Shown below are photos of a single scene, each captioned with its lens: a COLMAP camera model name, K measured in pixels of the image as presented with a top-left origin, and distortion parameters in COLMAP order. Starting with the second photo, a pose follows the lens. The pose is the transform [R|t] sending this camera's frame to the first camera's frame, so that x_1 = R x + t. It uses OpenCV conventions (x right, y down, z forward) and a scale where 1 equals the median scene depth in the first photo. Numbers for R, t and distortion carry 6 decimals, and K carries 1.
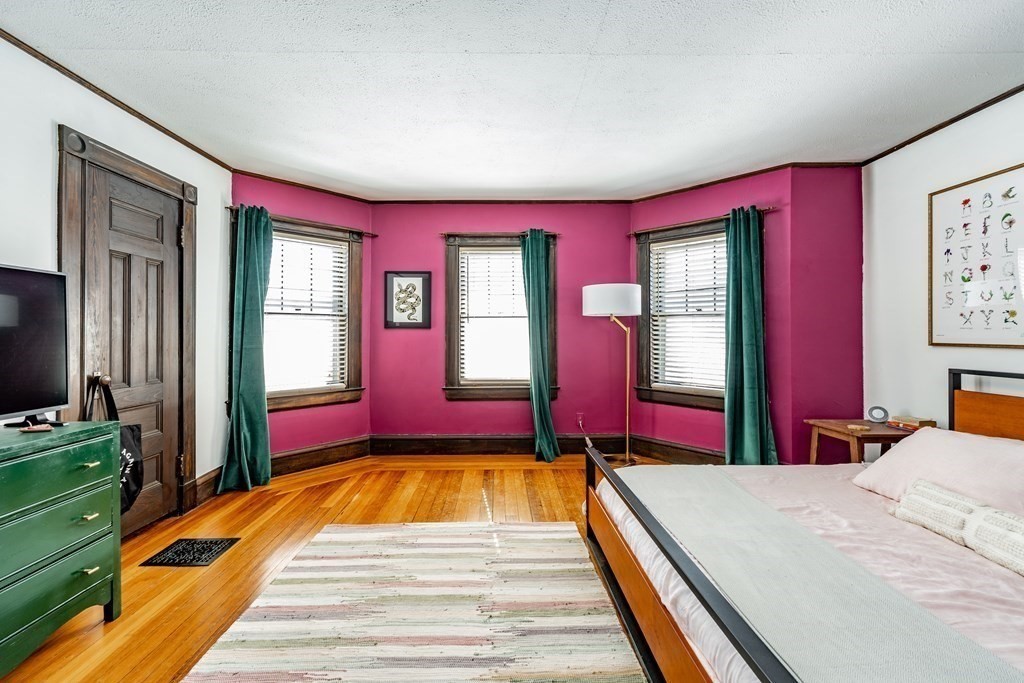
lens RADIAL K [[420.5, 0, 498.4], [0, 420.5, 326.6], [0, 0, 1]] dist [0.000270, -0.000312]
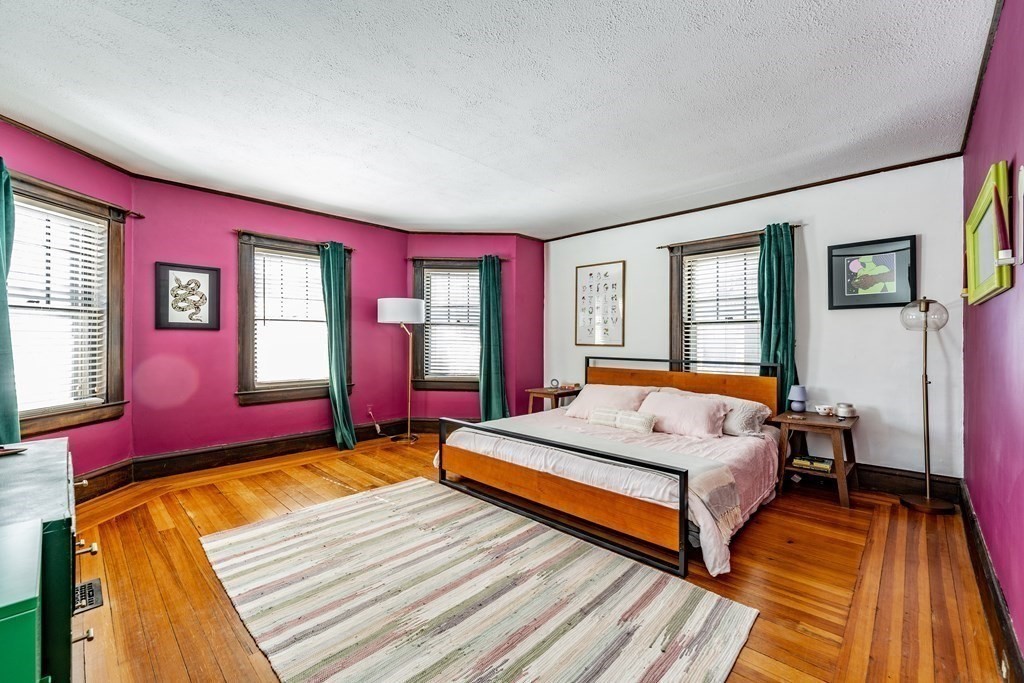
lens RADIAL K [[420.5, 0, 498.4], [0, 420.5, 326.6], [0, 0, 1]] dist [0.000270, -0.000312]
pose [[0.717160, 0.025846, 0.696429, -0.390567], [-0.020272, 0.999663, -0.016224, -0.001168], [-0.696613, -0.002483, 0.717442, -0.095248]]
